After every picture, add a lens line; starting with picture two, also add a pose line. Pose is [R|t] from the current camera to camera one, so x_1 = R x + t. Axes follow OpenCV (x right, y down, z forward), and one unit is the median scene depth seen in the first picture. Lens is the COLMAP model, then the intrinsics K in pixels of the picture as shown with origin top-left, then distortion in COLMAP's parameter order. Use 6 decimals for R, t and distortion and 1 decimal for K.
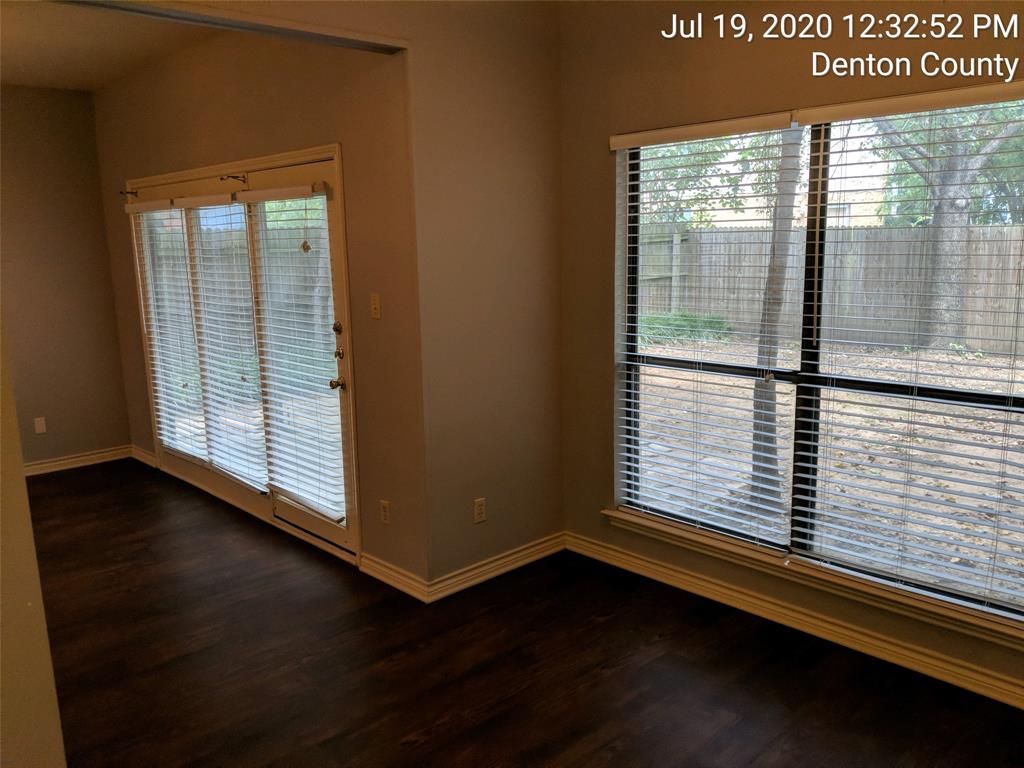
lens RADIAL K [[821.5, 0, 512.9], [0, 821.5, 363.1], [0, 0, 1]] dist [0.082194, -0.147033]
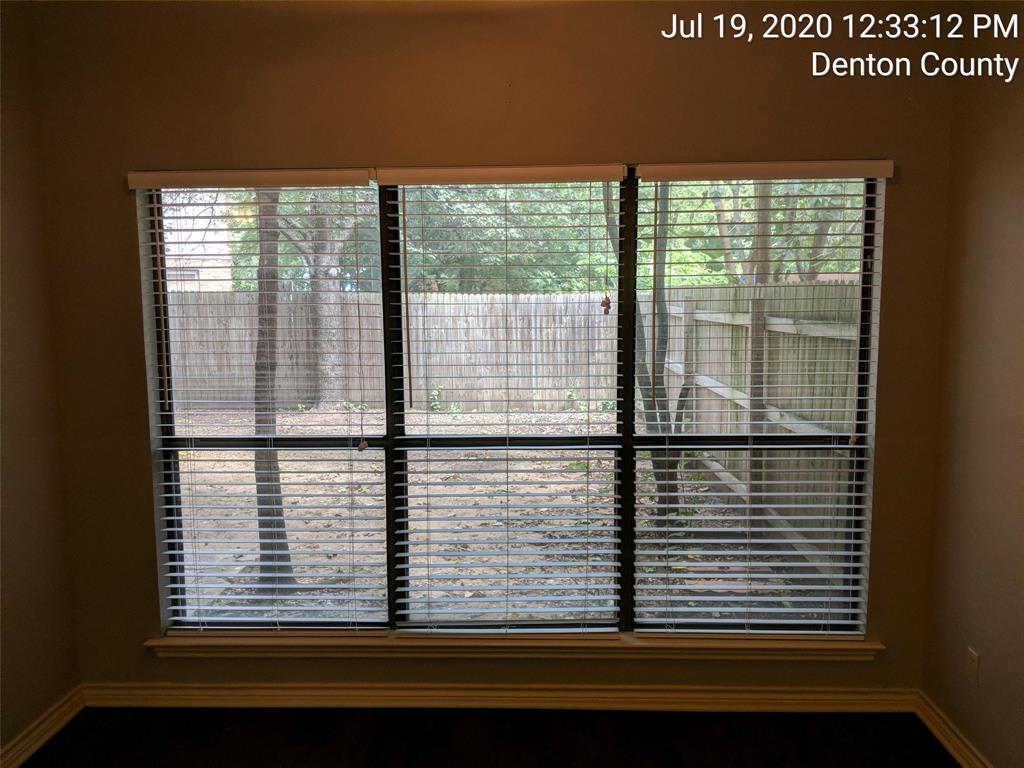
lens RADIAL K [[804.2, 0, 513.2], [0, 804.2, 358.7], [0, 0, 1]] dist [0.070231, -0.110798]
pose [[0.710391, -0.043633, 0.702454, -0.173159], [0.099517, 0.994276, -0.038882, -0.023575], [-0.696736, 0.097527, 0.710667, 0.184485]]
